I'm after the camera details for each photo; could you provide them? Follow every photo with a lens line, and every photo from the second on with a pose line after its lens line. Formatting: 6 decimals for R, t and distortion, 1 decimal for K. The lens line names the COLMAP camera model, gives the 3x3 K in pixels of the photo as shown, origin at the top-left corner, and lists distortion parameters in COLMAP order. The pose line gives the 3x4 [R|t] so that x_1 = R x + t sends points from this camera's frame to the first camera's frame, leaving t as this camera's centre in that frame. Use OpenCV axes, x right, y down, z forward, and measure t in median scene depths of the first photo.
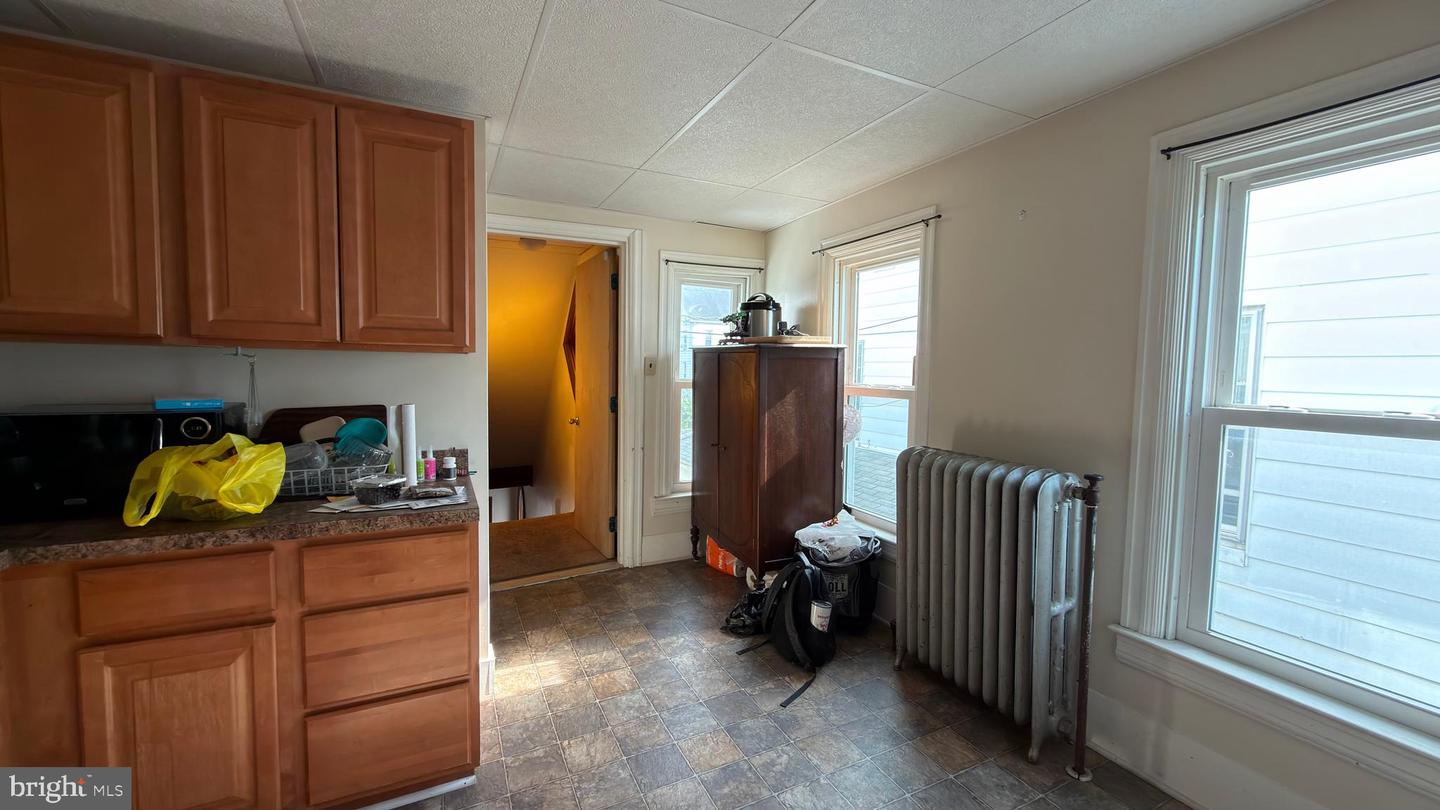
lens RADIAL K [[572.7, 0, 720.0], [0, 572.7, 405.0], [0, 0, 1]] dist [-0.001003, -0.000224]
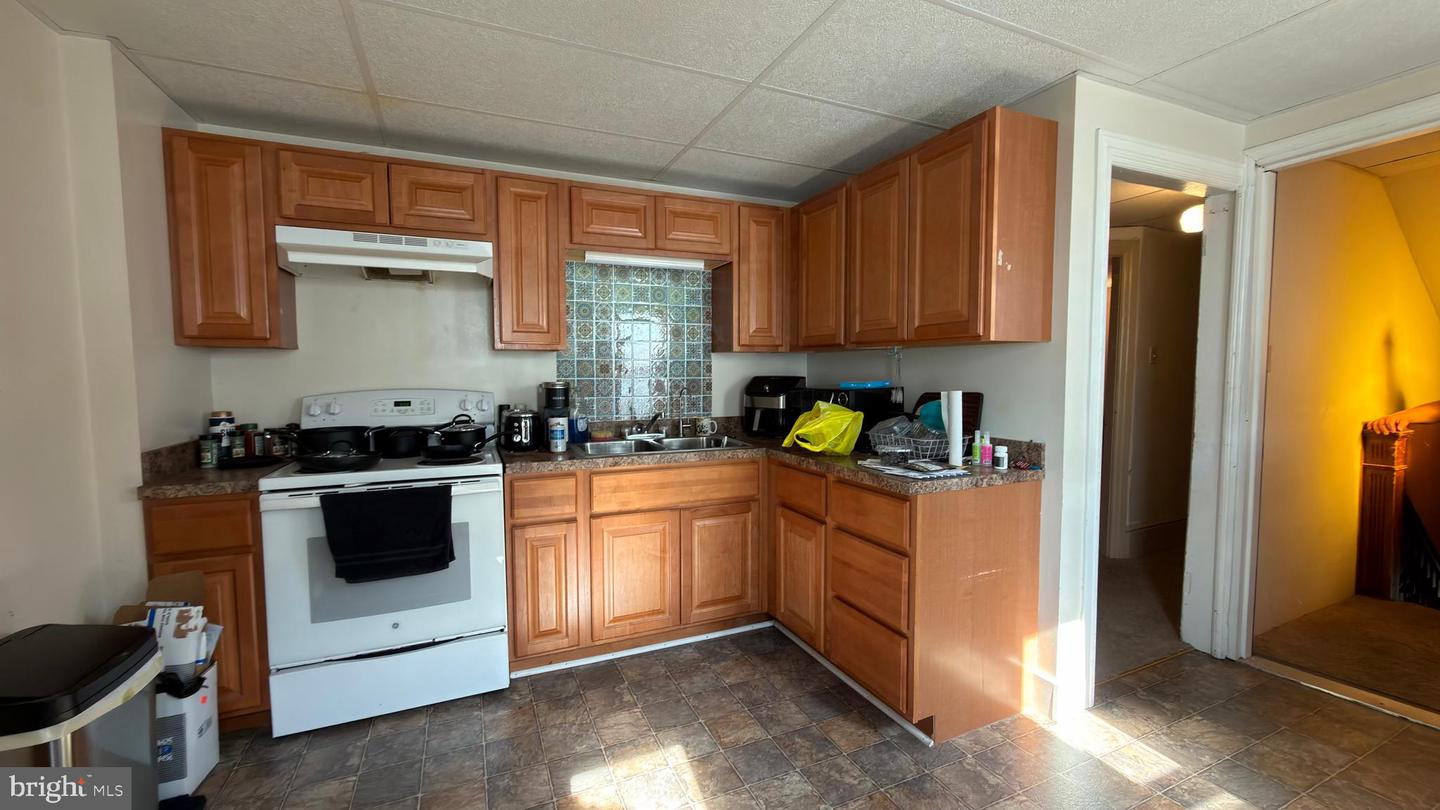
lens RADIAL K [[572.7, 0, 720.0], [0, 572.7, 405.0], [0, 0, 1]] dist [-0.001003, -0.000224]
pose [[-0.038698, 0.041665, -0.998382, 0.712227], [-0.056527, 0.997439, 0.043817, 0.004070], [0.997651, 0.058131, -0.036244, 0.701583]]
